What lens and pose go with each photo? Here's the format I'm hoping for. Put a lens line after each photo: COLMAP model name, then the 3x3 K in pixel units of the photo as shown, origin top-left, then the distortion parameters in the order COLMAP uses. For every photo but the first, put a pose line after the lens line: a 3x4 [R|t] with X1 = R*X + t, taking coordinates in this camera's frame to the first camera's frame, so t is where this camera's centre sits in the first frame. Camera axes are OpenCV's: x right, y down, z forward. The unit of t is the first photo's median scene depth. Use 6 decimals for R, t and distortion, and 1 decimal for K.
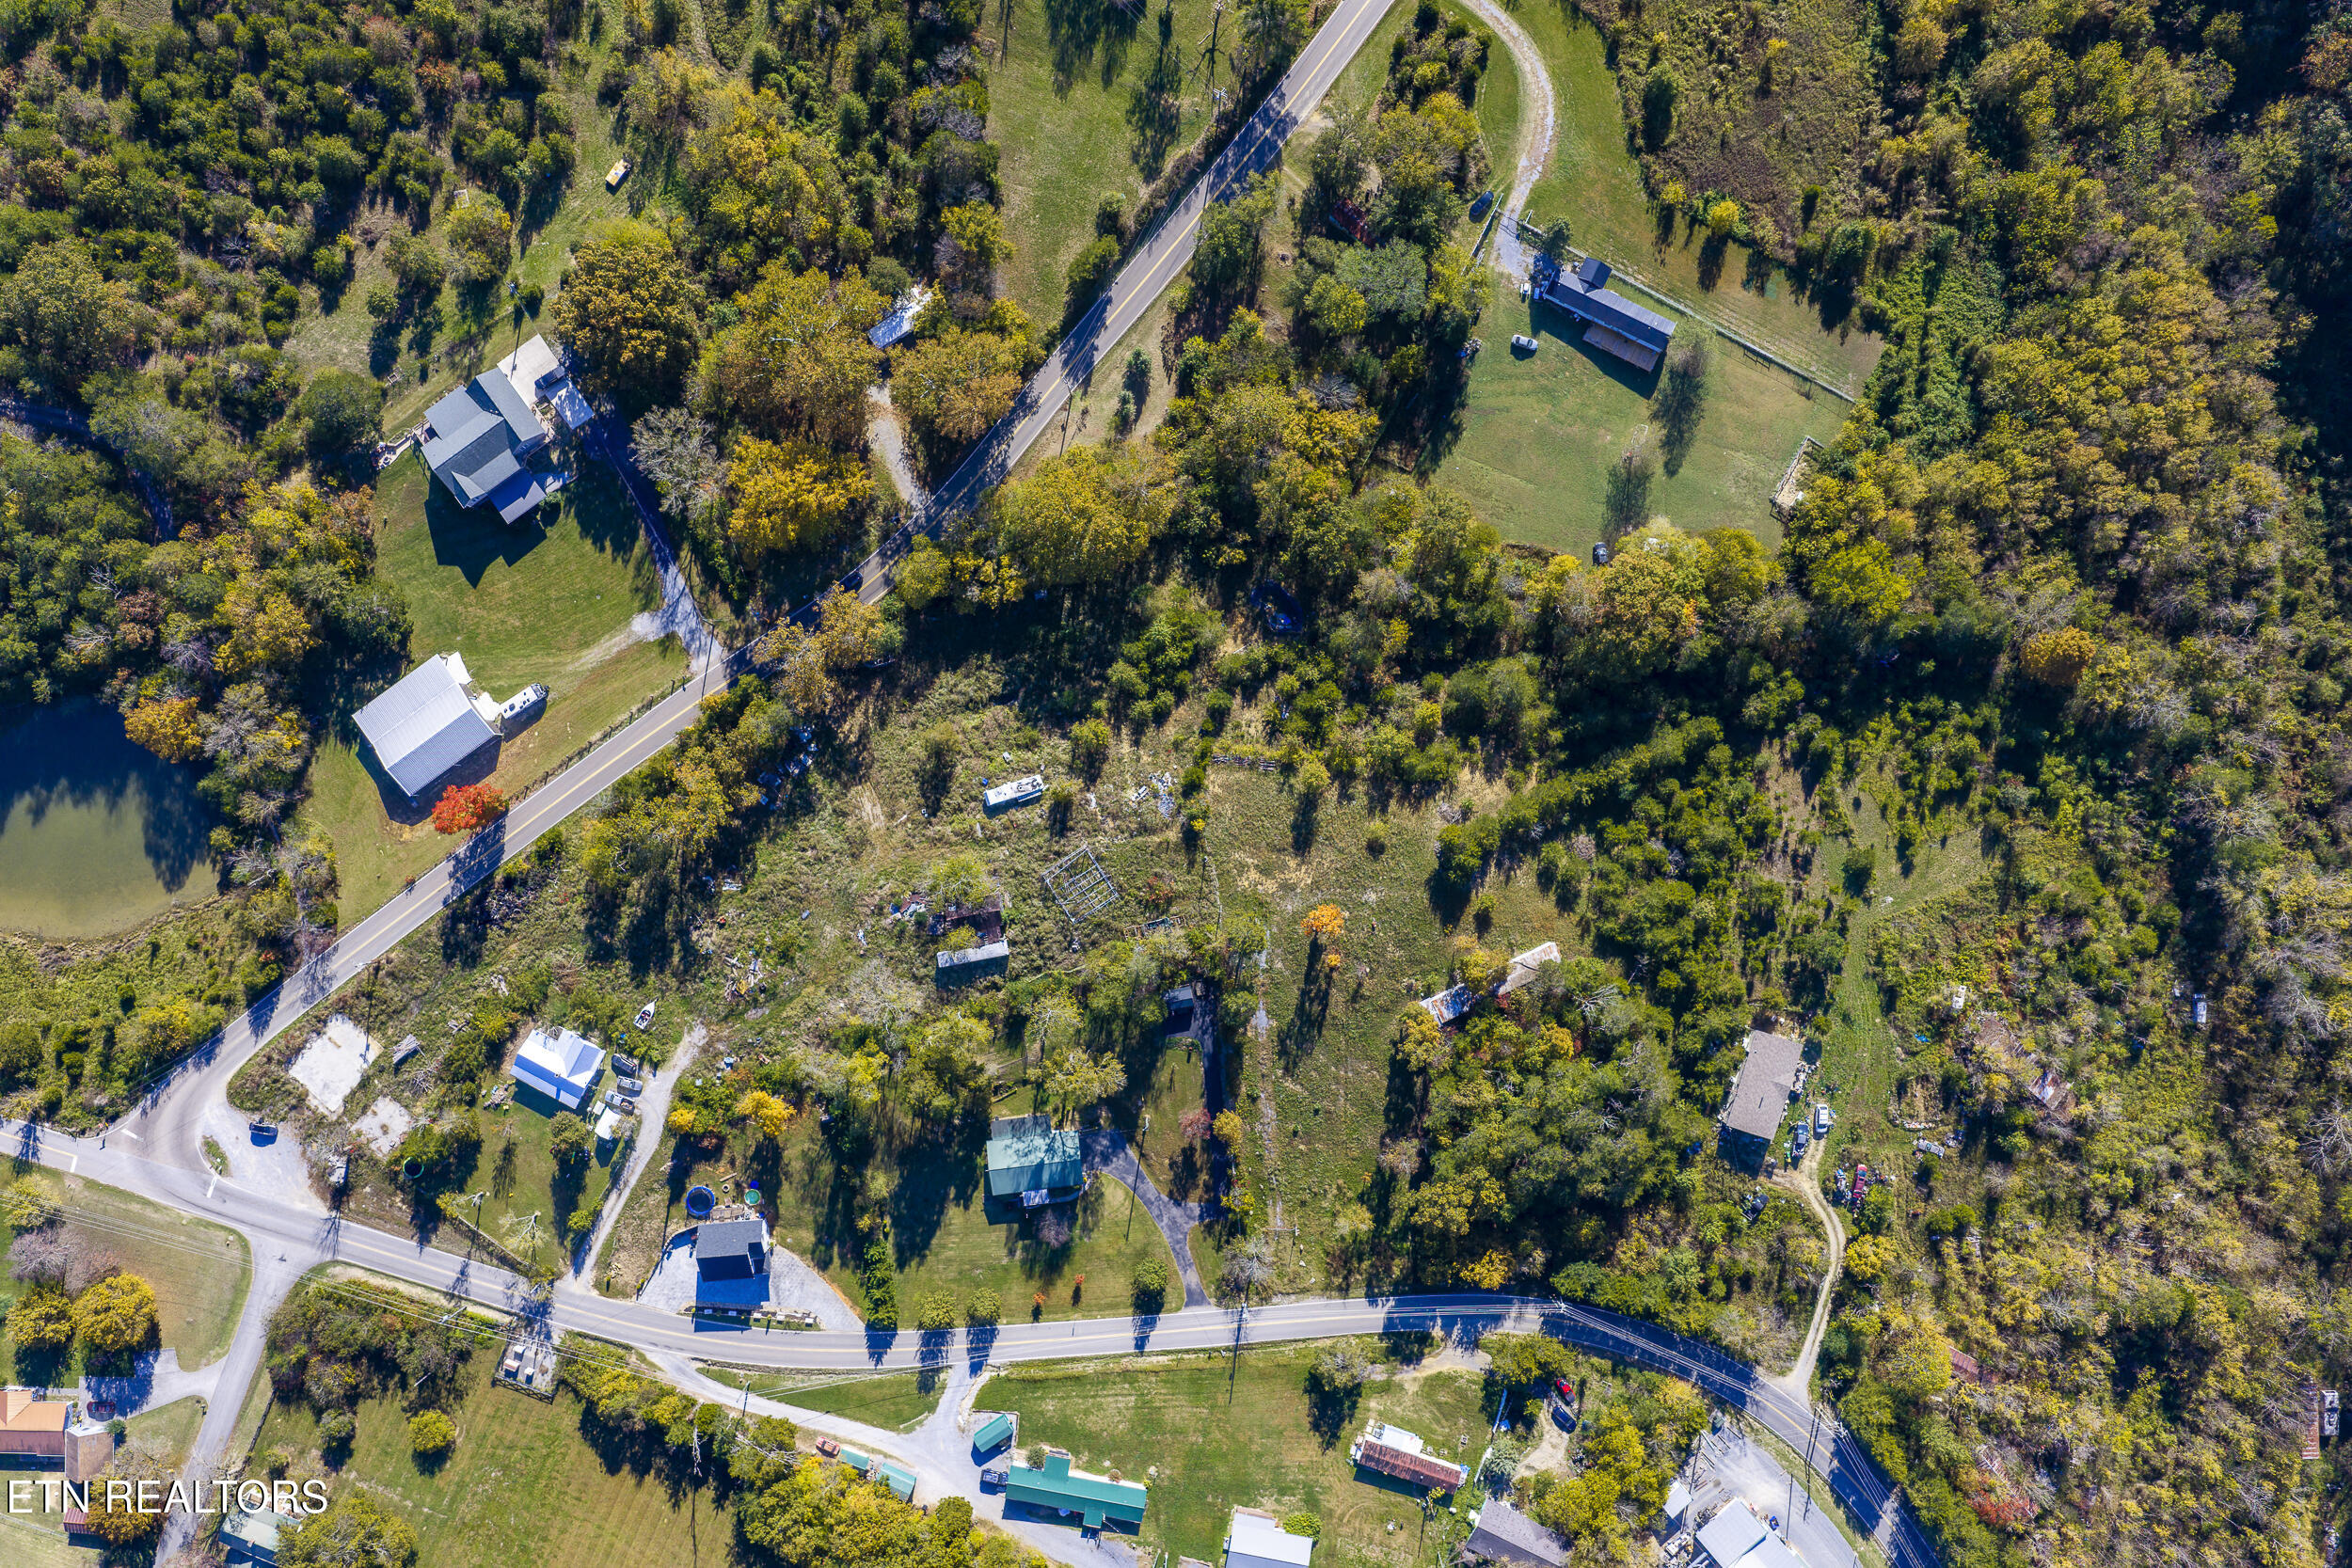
lens RADIAL K [[1935.2, 0, 1181.5], [0, 1935.2, 780.8], [0, 0, 1]] dist [0.030591, -0.058964]
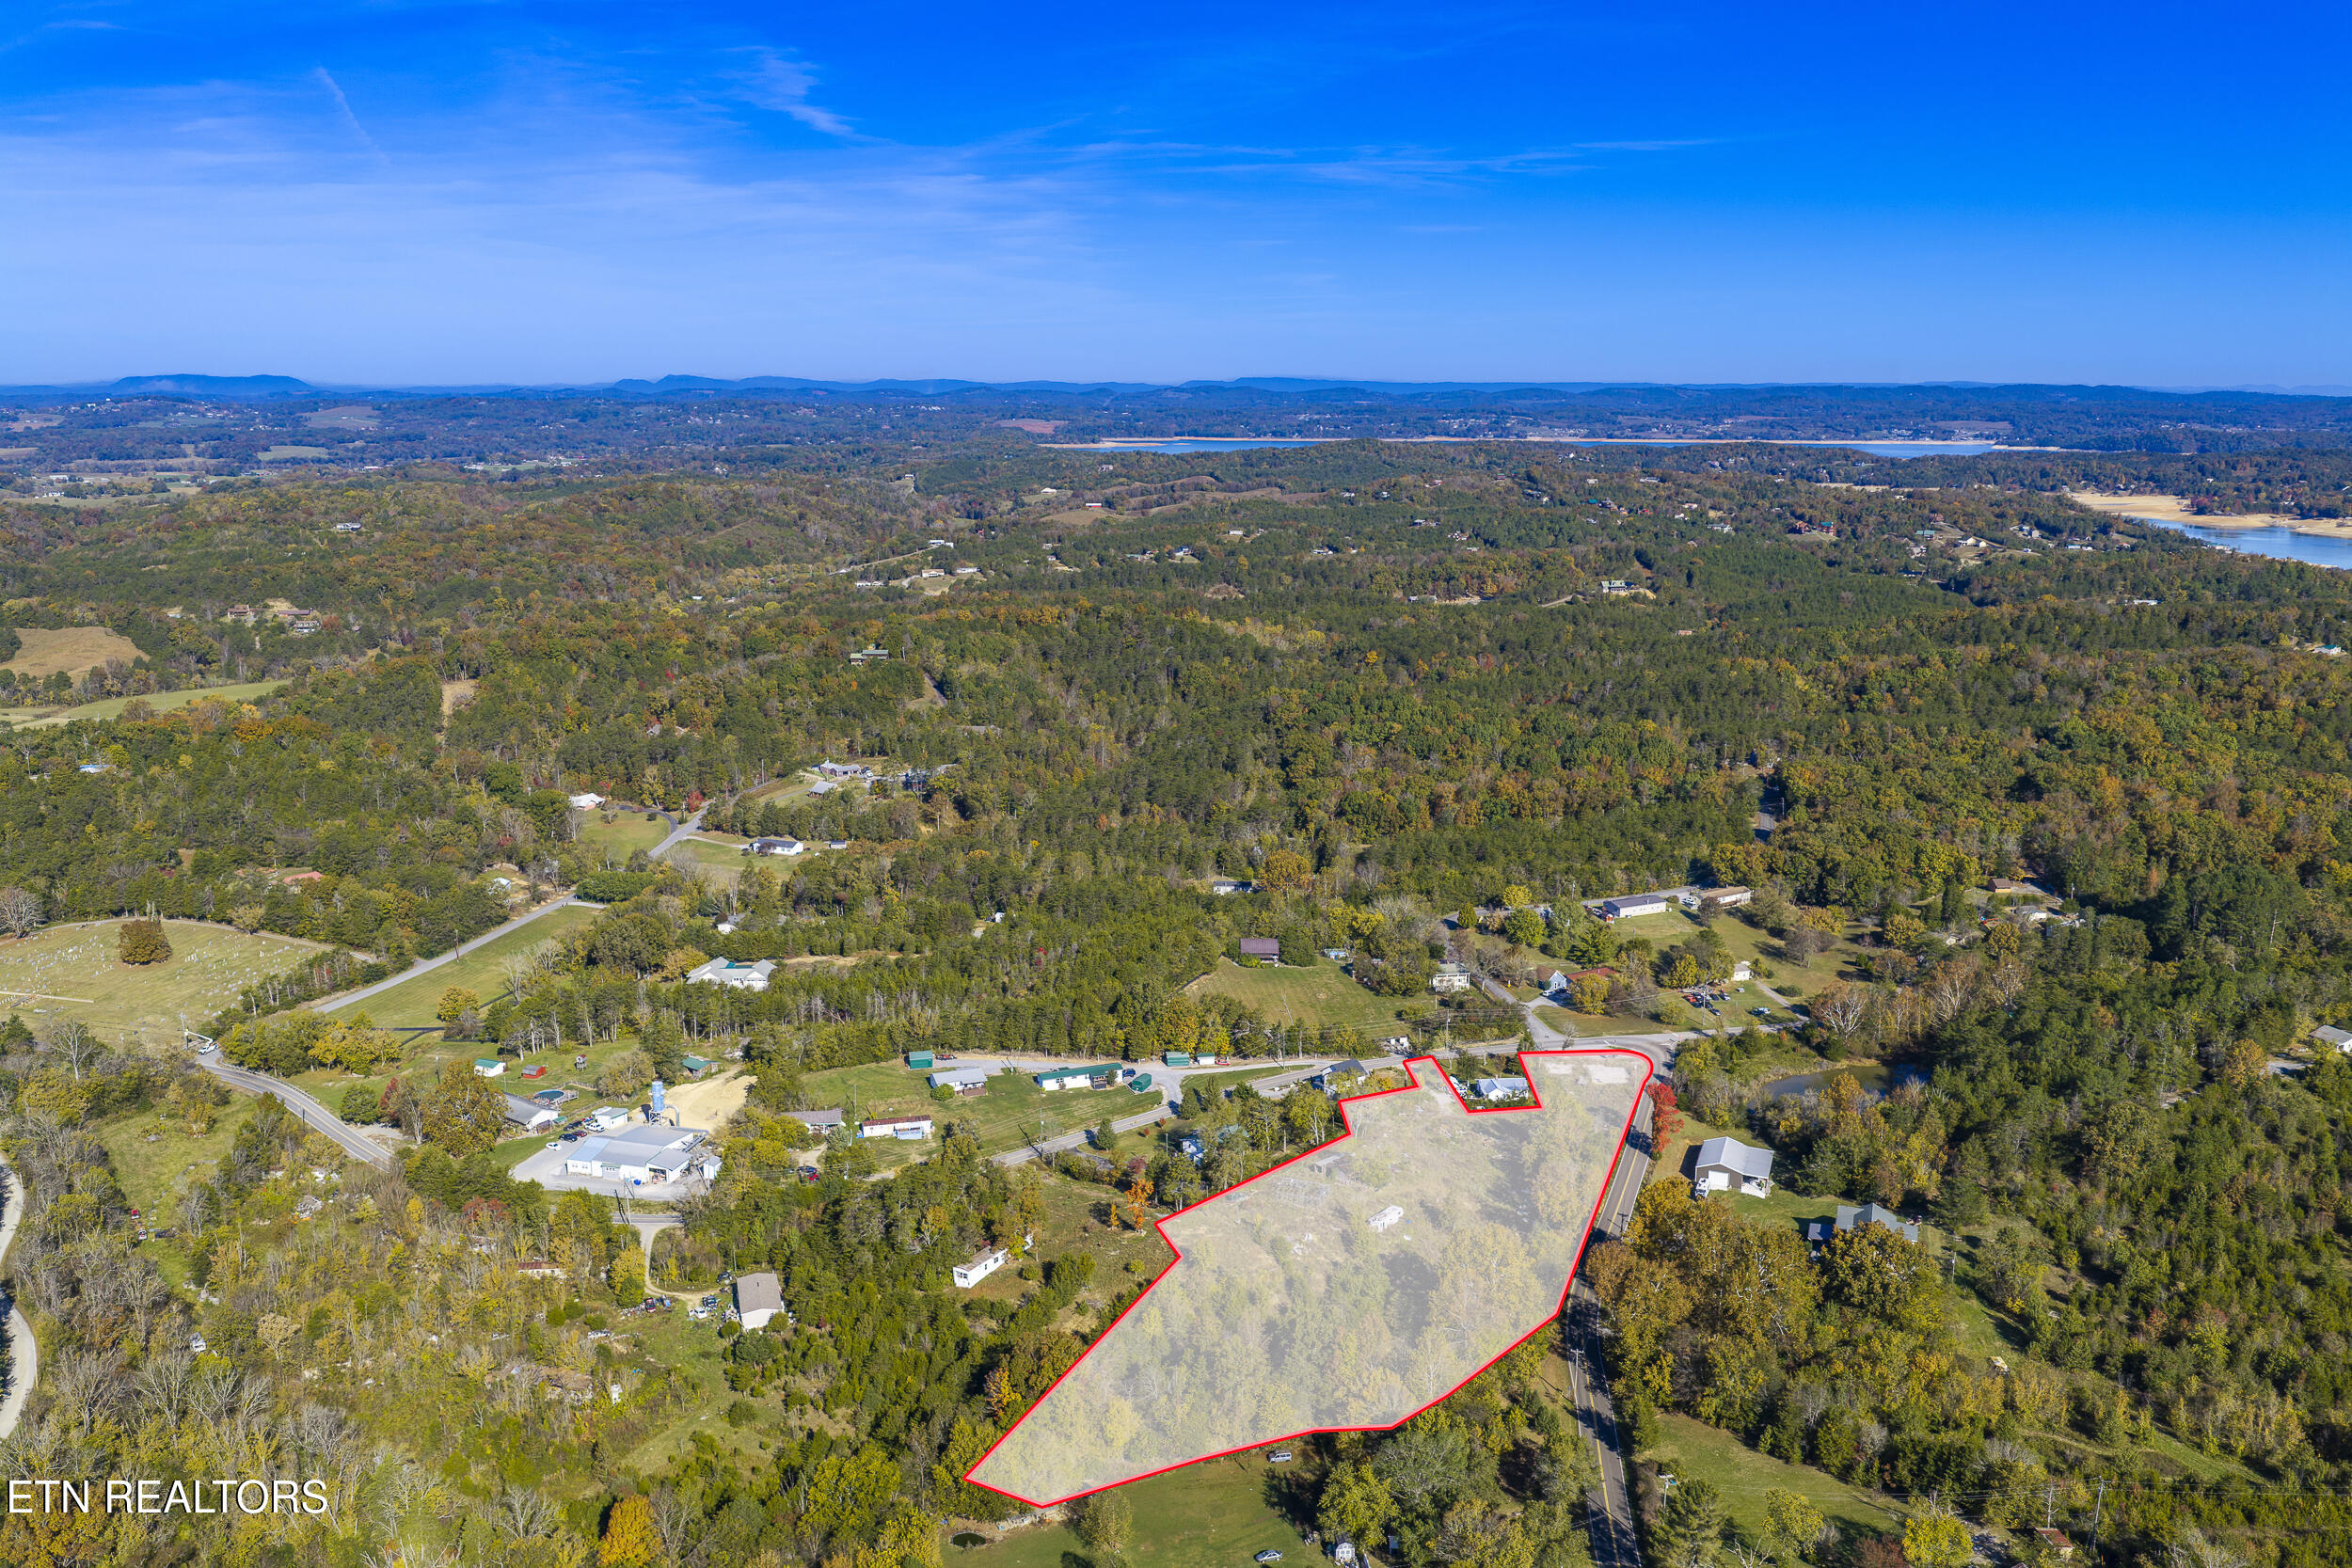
lens RADIAL K [[1935.2, 0, 1181.5], [0, 1935.2, 780.8], [0, 0, 1]] dist [0.030591, -0.058964]
pose [[-0.837929, 0.112181, -0.534126, 0.696252], [-0.545761, -0.164235, 0.821688, -0.946761], [0.004456, 0.980022, 0.198841, 0.442653]]
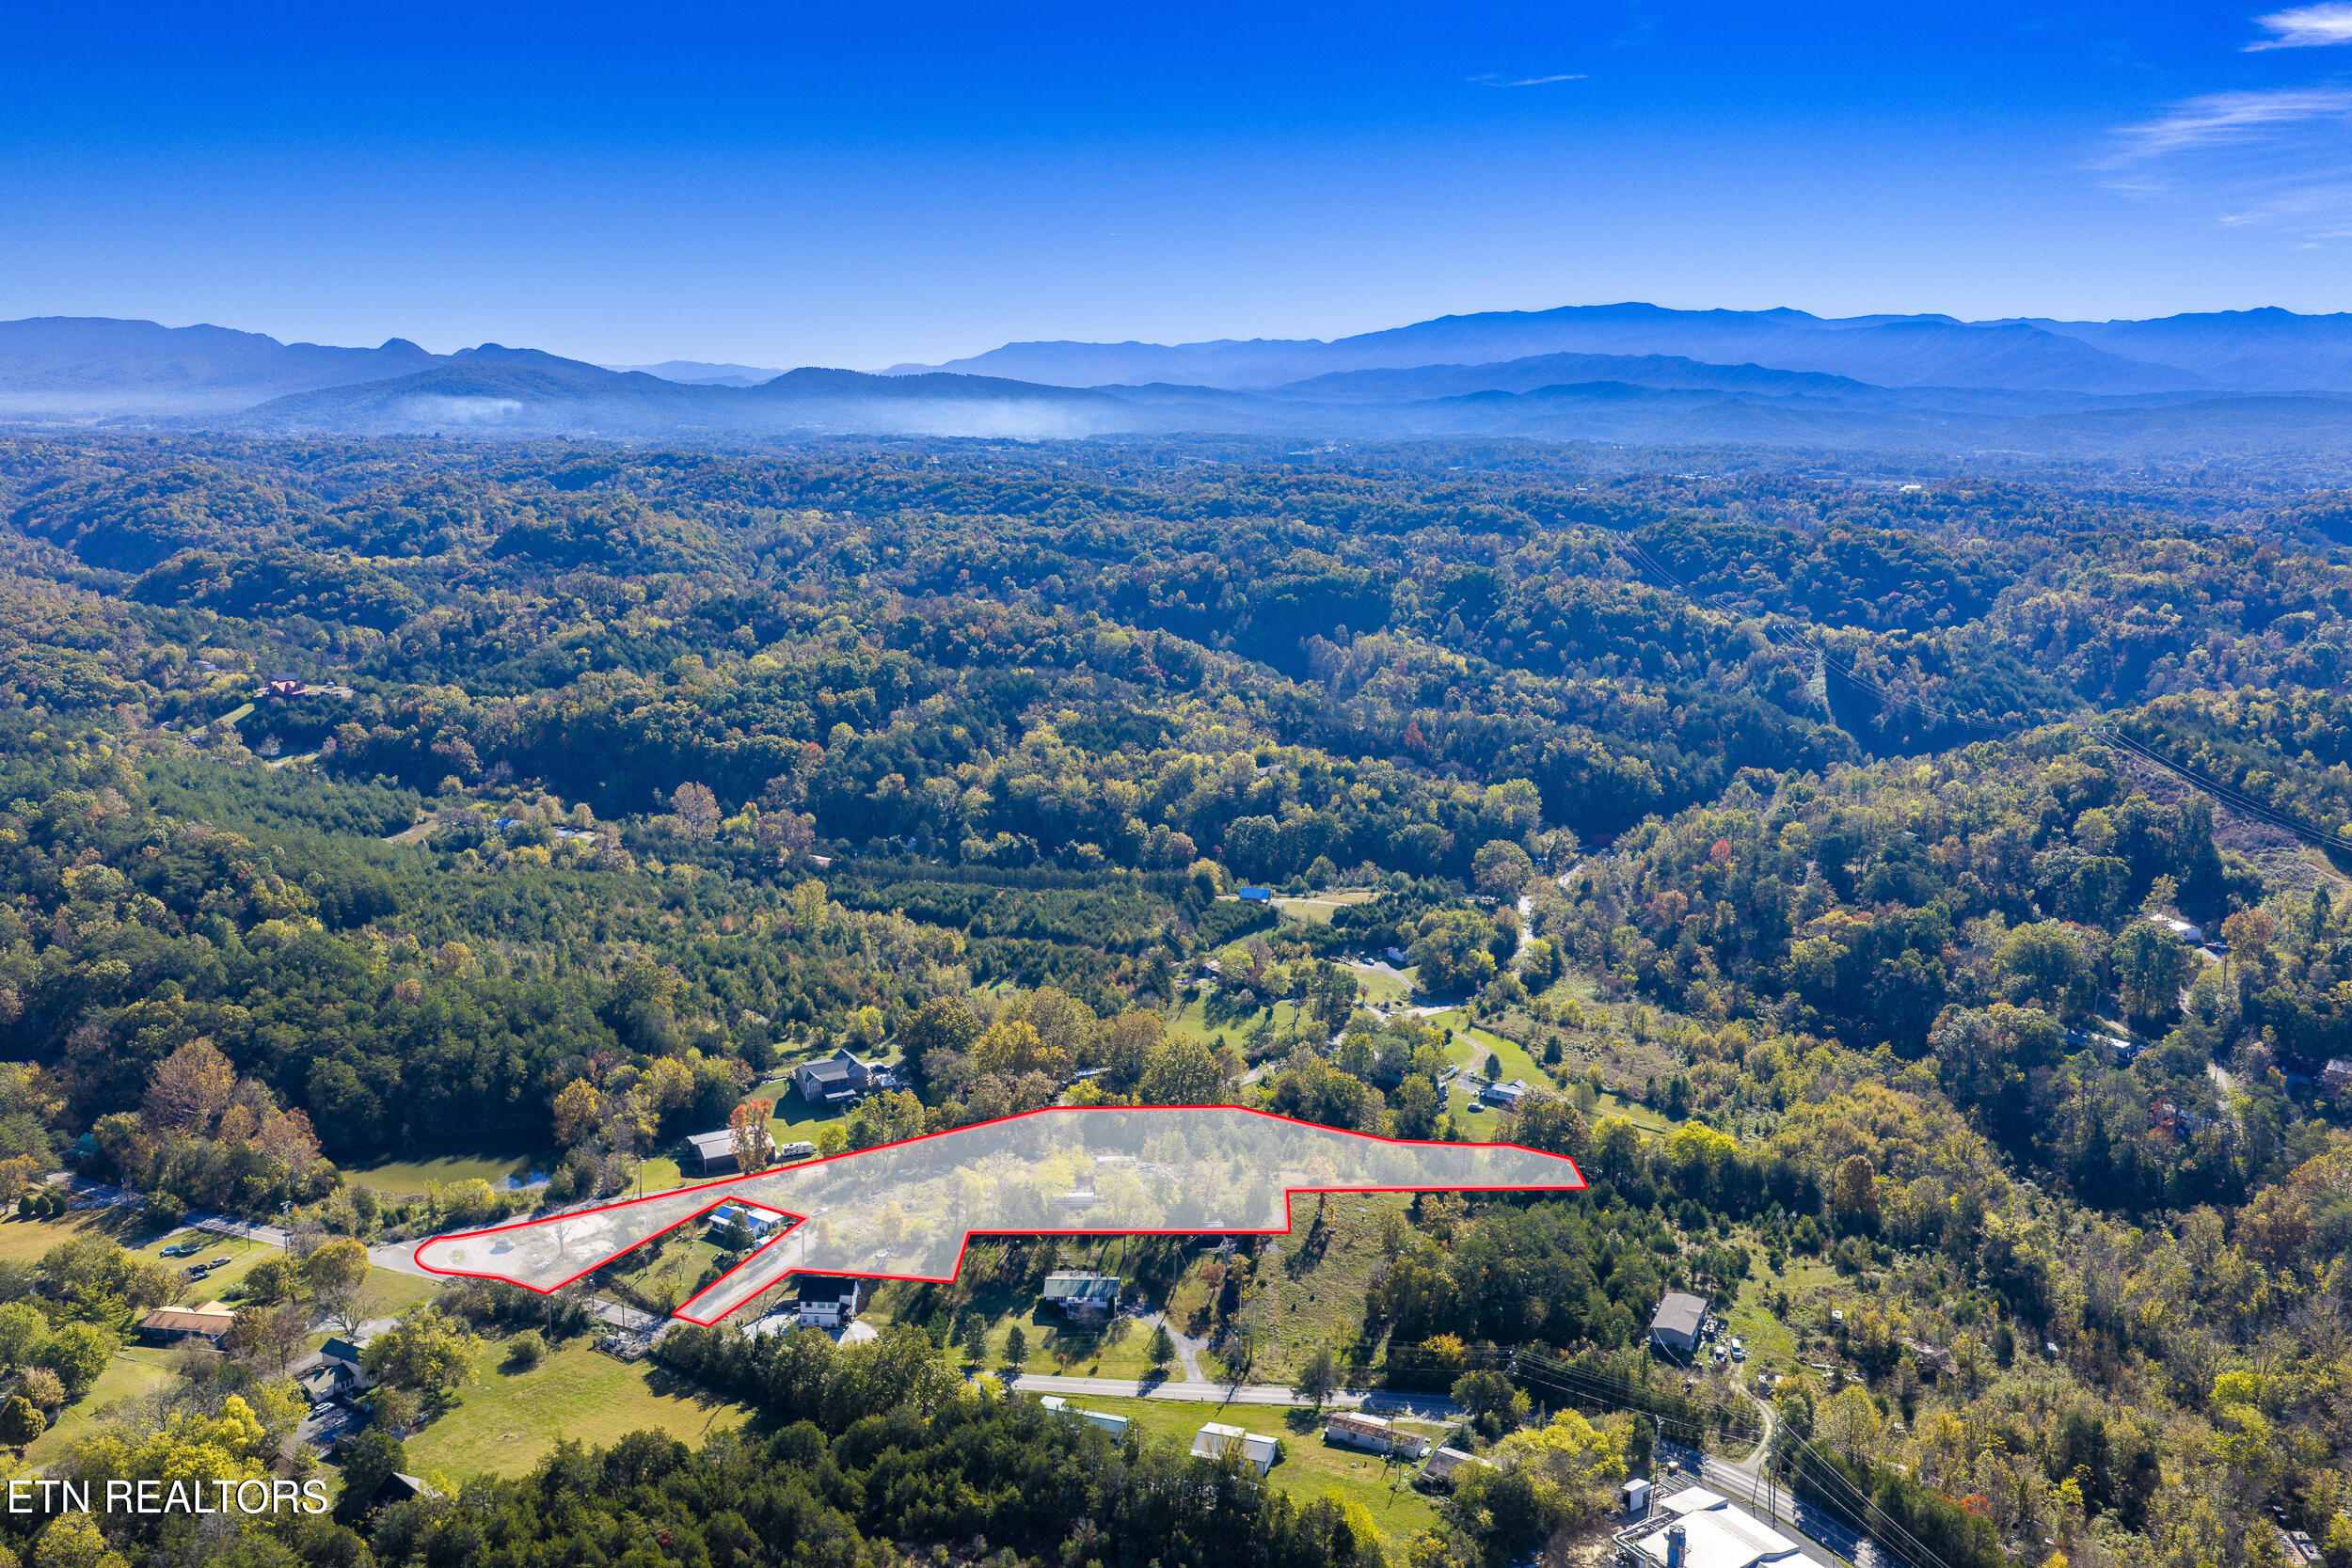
lens RADIAL K [[1935.2, 0, 1181.5], [0, 1935.2, 780.8], [0, 0, 1]] dist [0.030591, -0.058964]
pose [[0.991002, 0.033492, -0.129590, 0.136670], [-0.133696, 0.201646, -0.970291, 1.319769], [-0.006366, 0.978886, 0.204309, 0.423295]]
